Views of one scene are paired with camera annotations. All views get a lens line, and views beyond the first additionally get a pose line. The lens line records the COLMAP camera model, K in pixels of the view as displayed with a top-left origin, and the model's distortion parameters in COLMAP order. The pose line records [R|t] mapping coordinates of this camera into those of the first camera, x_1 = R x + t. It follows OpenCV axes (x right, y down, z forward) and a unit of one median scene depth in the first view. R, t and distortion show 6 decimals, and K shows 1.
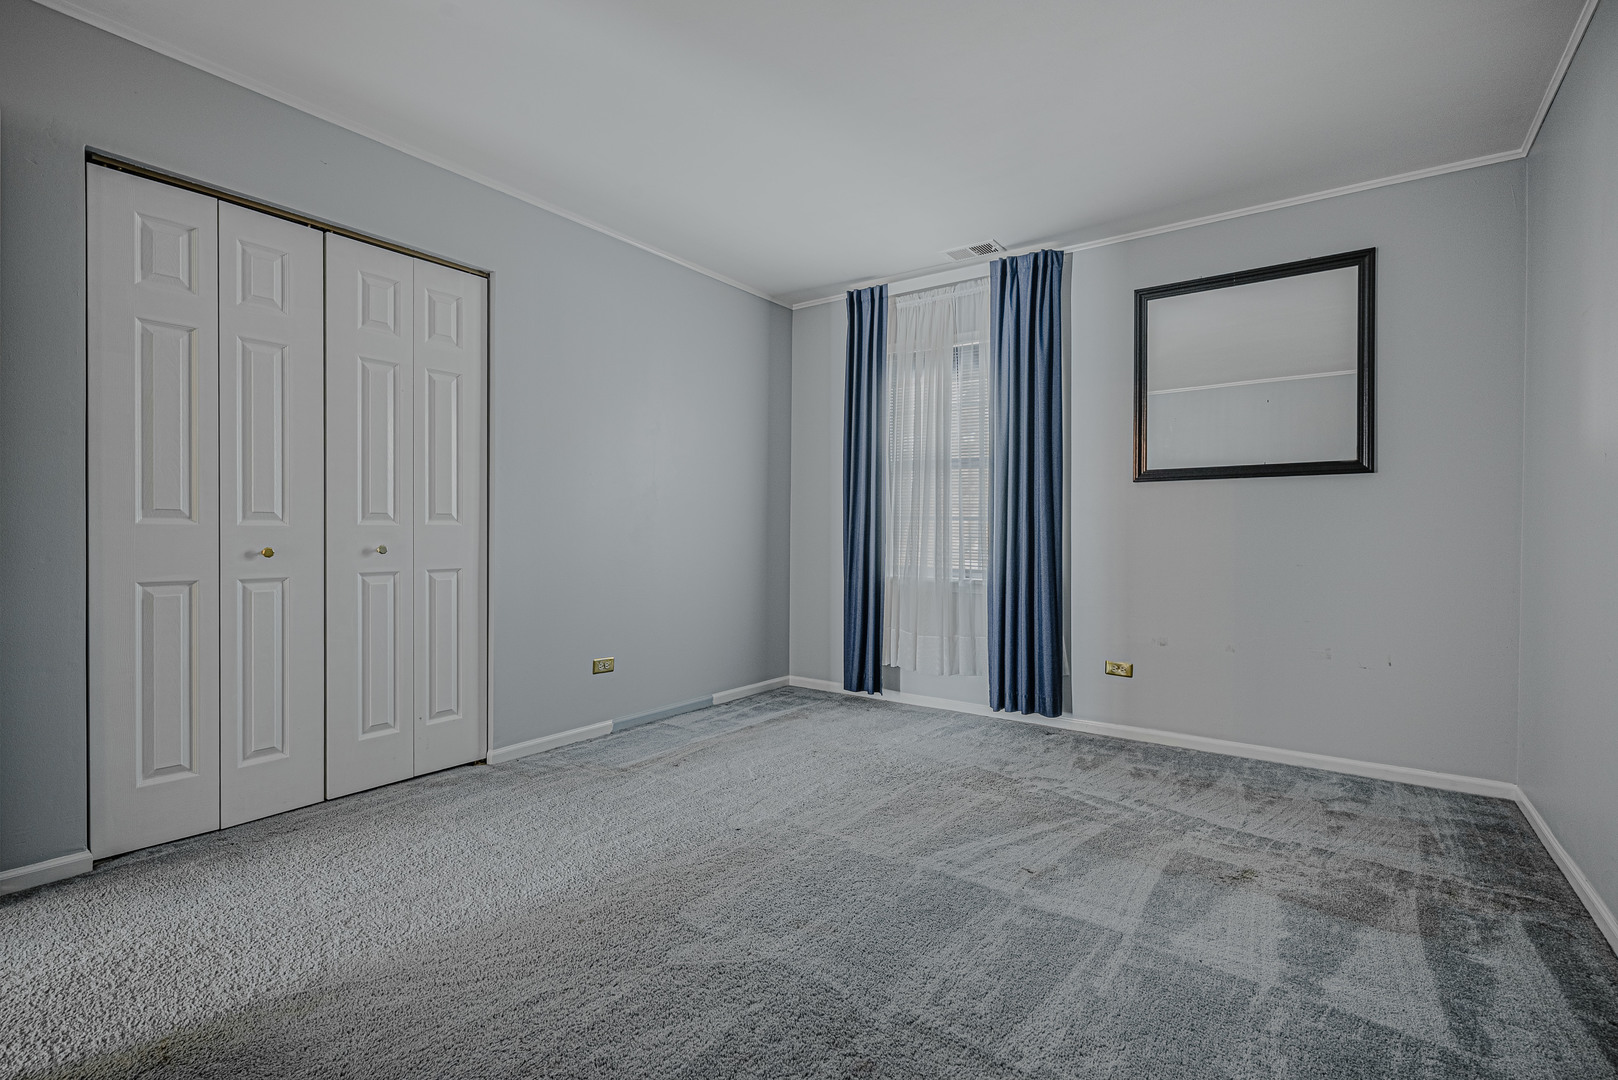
lens RADIAL K [[745.0, 0, 809.0], [0, 745.0, 540.0], [0, 0, 1]] dist [-0.000634, -0.000042]
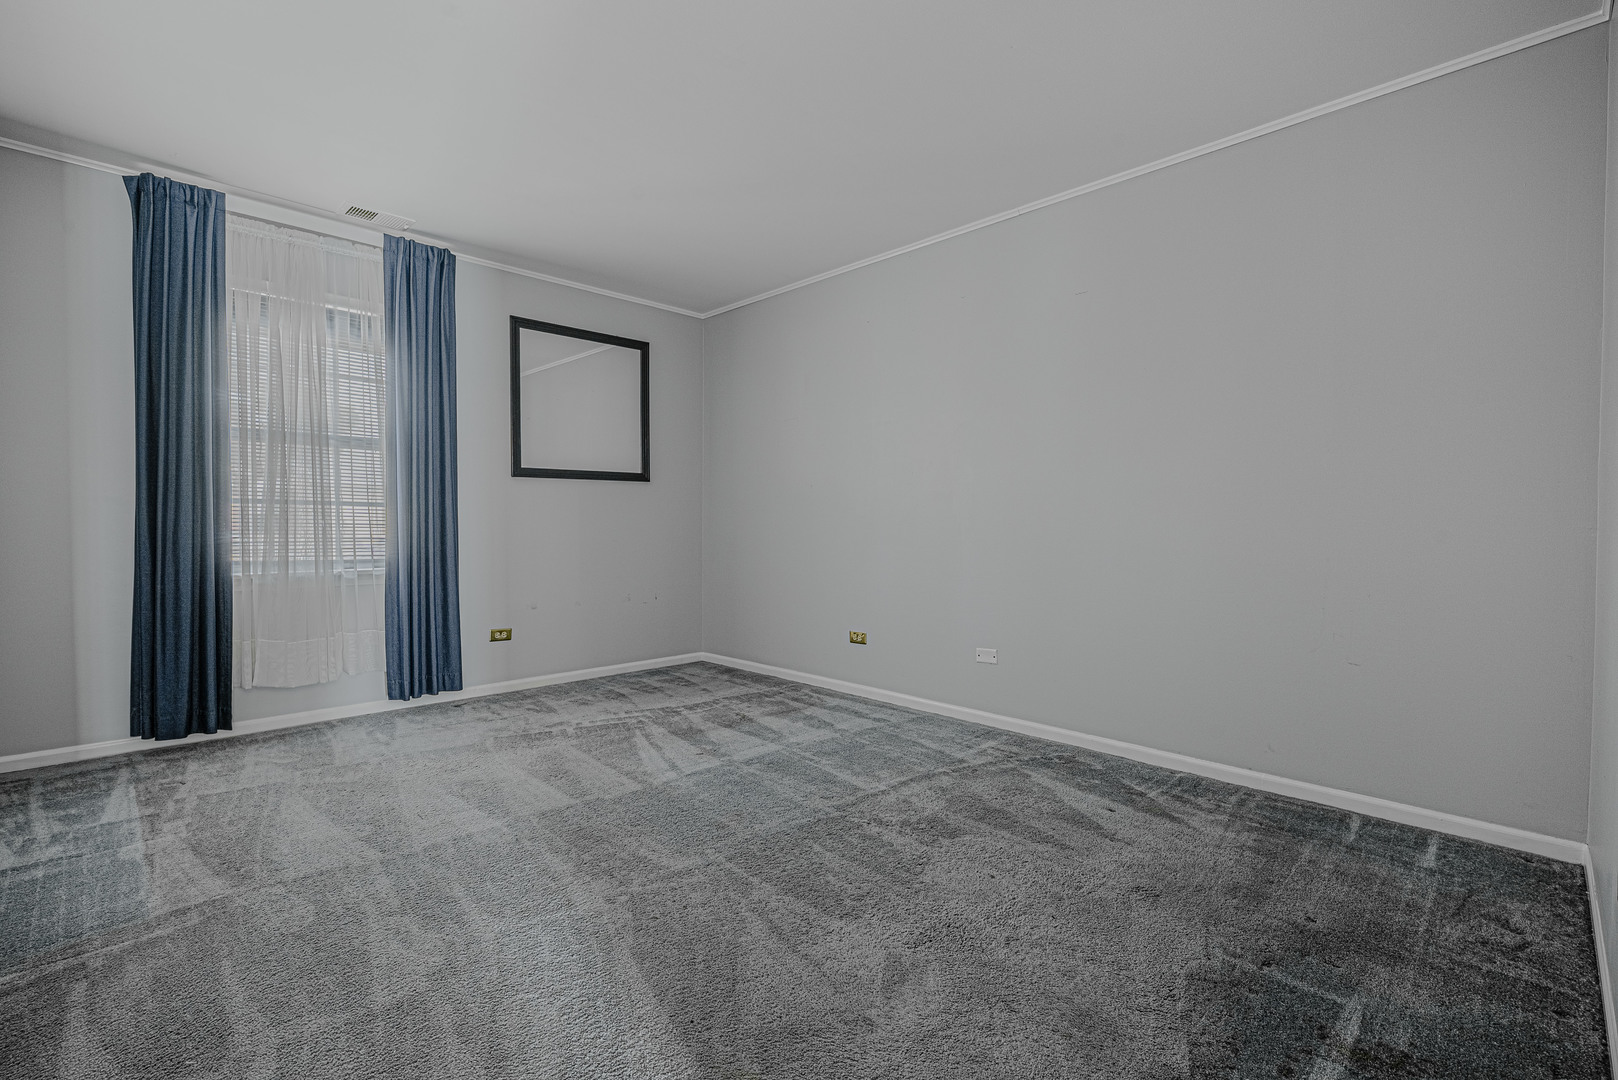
lens RADIAL K [[722.5, 0, 813.3], [0, 722.5, 534.2], [0, 0, 1]] dist [0.001970, -0.000007]
pose [[0.162113, -0.024583, 0.986466, -0.639856], [0.007256, 0.999692, 0.023720, -0.008924], [-0.986745, 0.003312, 0.162242, 0.337918]]
